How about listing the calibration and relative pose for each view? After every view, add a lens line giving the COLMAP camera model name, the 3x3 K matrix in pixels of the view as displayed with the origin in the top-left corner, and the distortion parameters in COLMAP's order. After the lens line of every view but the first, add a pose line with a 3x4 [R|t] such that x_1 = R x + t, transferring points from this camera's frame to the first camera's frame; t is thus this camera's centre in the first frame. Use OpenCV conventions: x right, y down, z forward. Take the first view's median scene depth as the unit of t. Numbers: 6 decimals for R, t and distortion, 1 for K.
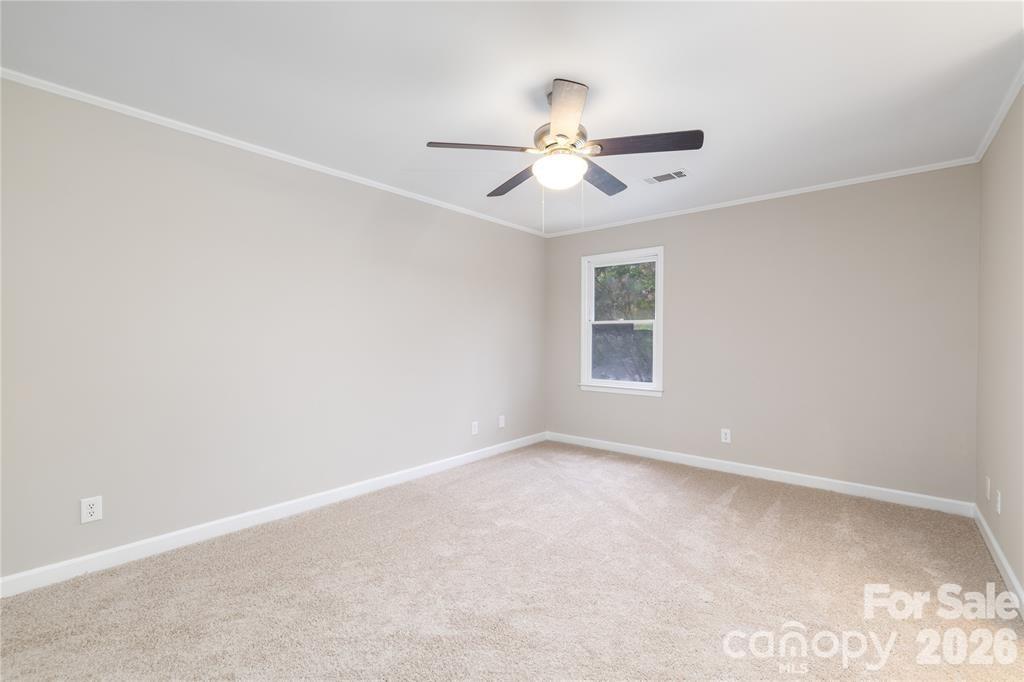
lens RADIAL K [[450.6, 0, 510.1], [0, 450.6, 342.7], [0, 0, 1]] dist [0.008995, 0.000265]
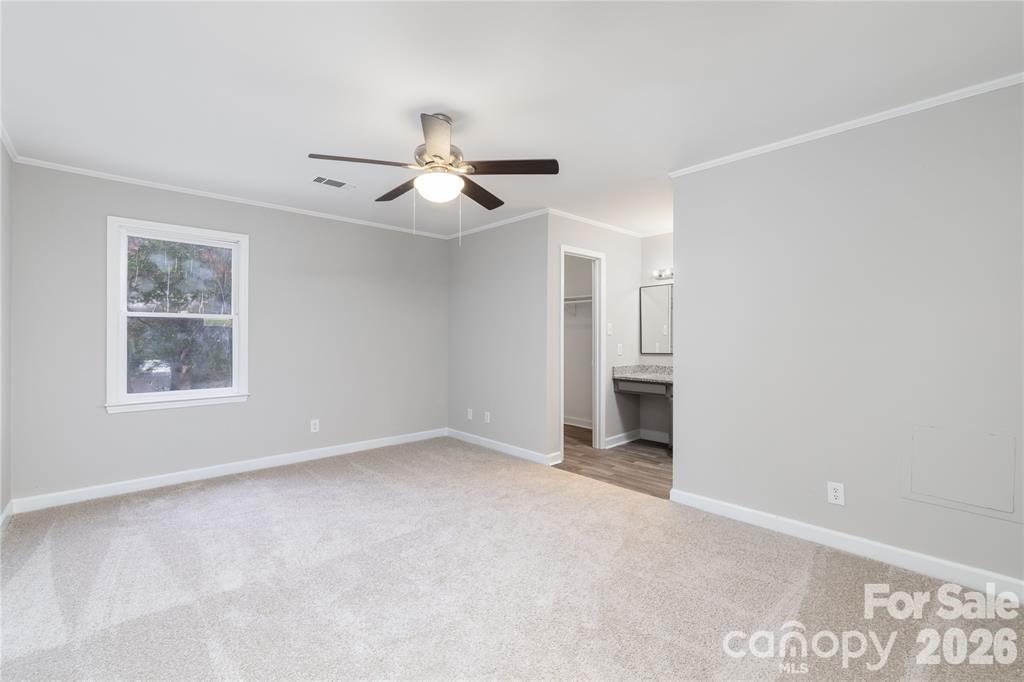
lens RADIAL K [[450.6, 0, 515.3], [0, 450.6, 335.3], [0, 0, 1]] dist [0.008995, 0.000265]
pose [[0.086640, 0.007138, 0.996214, -0.509387], [0.007200, 0.999944, -0.007791, -0.001272], [-0.996214, 0.007847, 0.086583, 0.376358]]
